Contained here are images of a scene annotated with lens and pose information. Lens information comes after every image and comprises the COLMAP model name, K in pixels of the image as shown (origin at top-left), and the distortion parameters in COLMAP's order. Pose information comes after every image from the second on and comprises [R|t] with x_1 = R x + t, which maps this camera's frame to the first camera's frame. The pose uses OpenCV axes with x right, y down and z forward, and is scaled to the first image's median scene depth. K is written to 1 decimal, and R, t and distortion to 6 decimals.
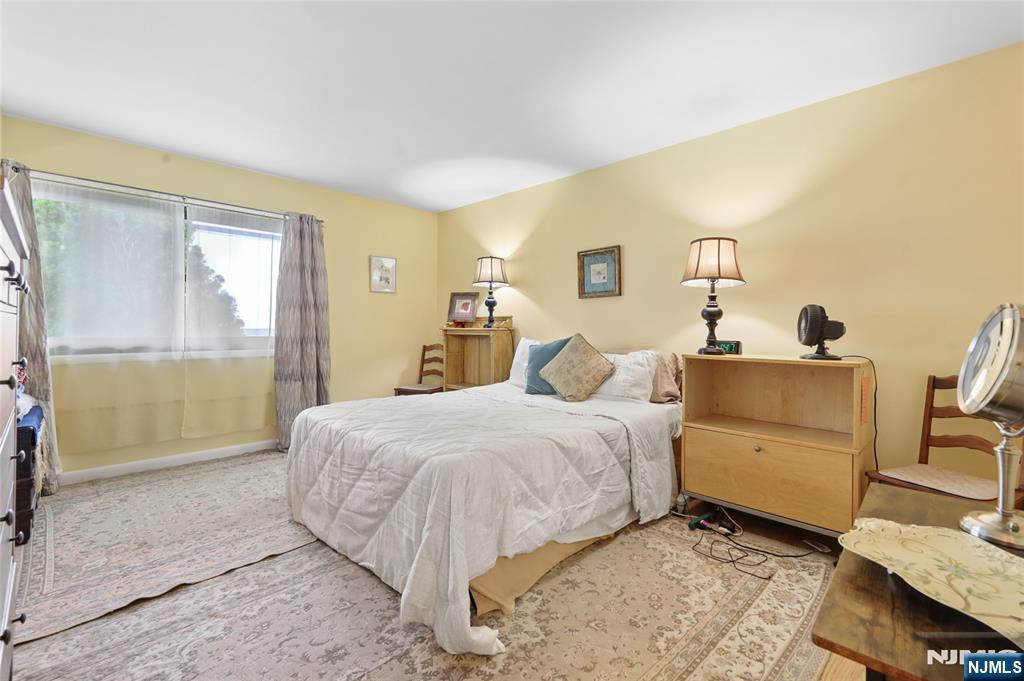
lens RADIAL K [[422.2, 0, 509.1], [0, 422.2, 327.6], [0, 0, 1]] dist [0.000289, -0.000238]
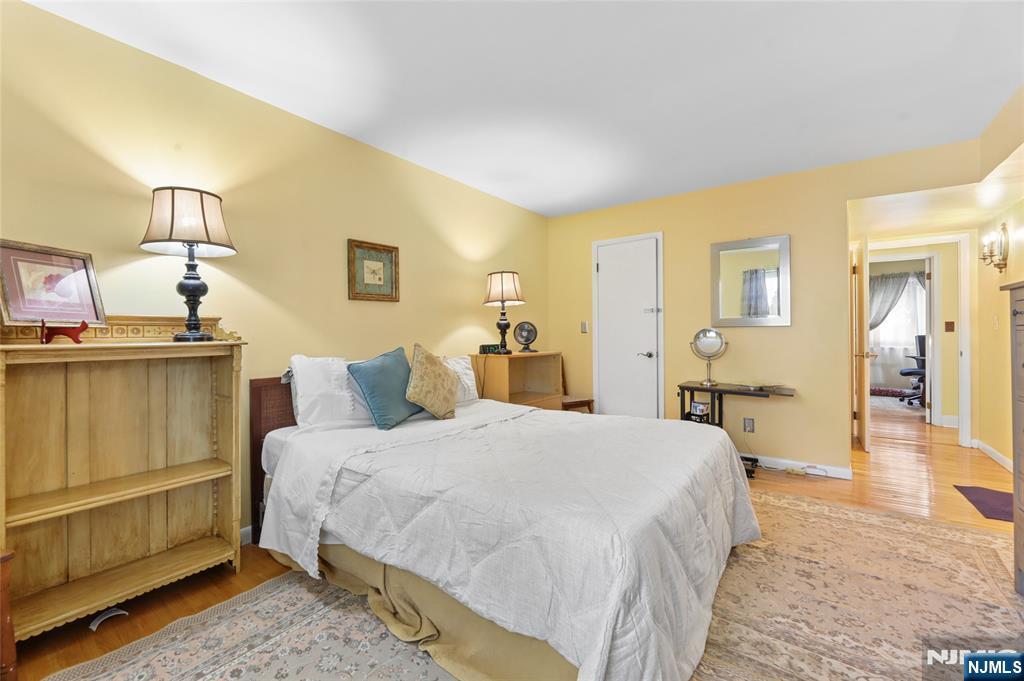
lens RADIAL K [[422.2, 0, 509.1], [0, 422.2, 327.6], [0, 0, 1]] dist [0.000289, -0.000238]
pose [[-0.120533, 0.008536, 0.992673, -0.677019], [0.006856, 0.999946, -0.007766, -0.010239], [-0.992686, 0.005870, -0.120586, 0.859738]]
